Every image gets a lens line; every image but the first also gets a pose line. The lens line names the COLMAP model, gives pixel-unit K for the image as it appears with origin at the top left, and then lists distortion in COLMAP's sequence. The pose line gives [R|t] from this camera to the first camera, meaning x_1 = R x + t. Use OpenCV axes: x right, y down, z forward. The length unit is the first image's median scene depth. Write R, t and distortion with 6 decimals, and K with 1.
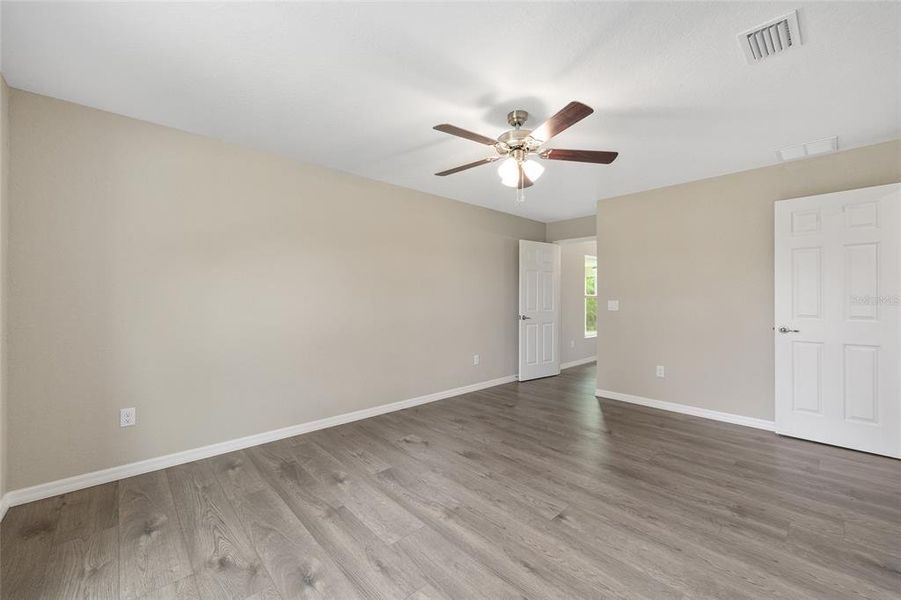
lens RADIAL K [[360.2, 0, 452.3], [0, 360.2, 296.2], [0, 0, 1]] dist [-0.001278, 0.000394]
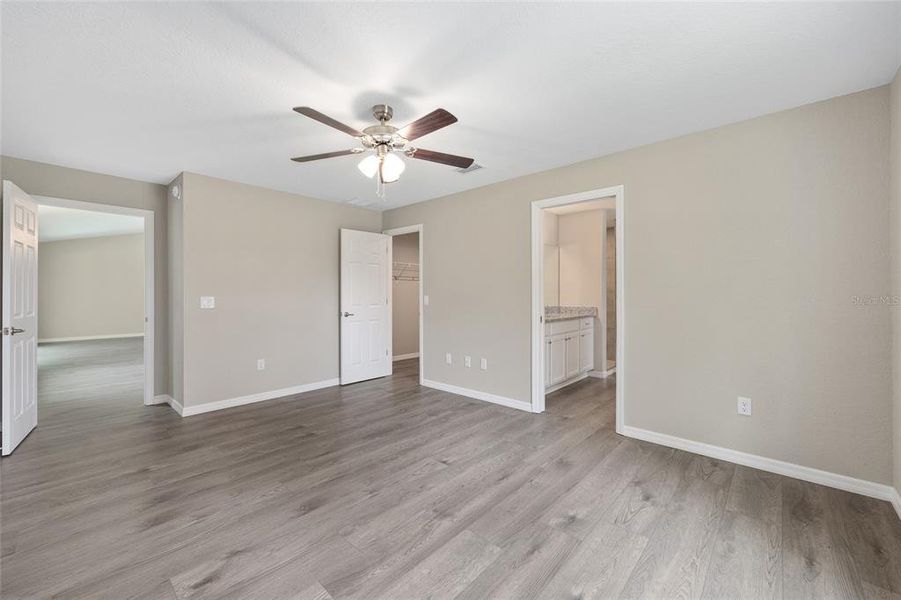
lens RADIAL K [[364.1, 0, 450.4], [0, 364.1, 291.2], [0, 0, 1]] dist [-0.000619, 0.000111]
pose [[-0.083676, 0.007560, 0.996464, -0.834761], [-0.004256, 0.999959, -0.007944, 0.006304], [-0.996484, -0.004906, -0.083640, 0.900050]]
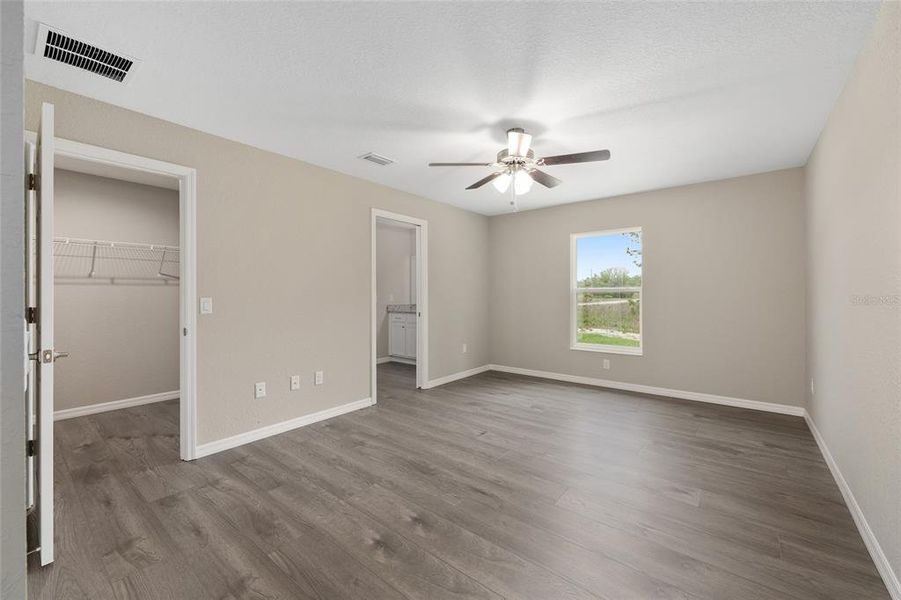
lens RADIAL K [[360.2, 0, 452.3], [0, 360.2, 296.2], [0, 0, 1]] dist [-0.001278, 0.000394]
pose [[-0.988668, 0.004465, -0.150052, 0.548084], [0.005092, 0.999980, -0.003797, 0.017966], [0.150032, -0.004518, -0.988671, 2.086817]]
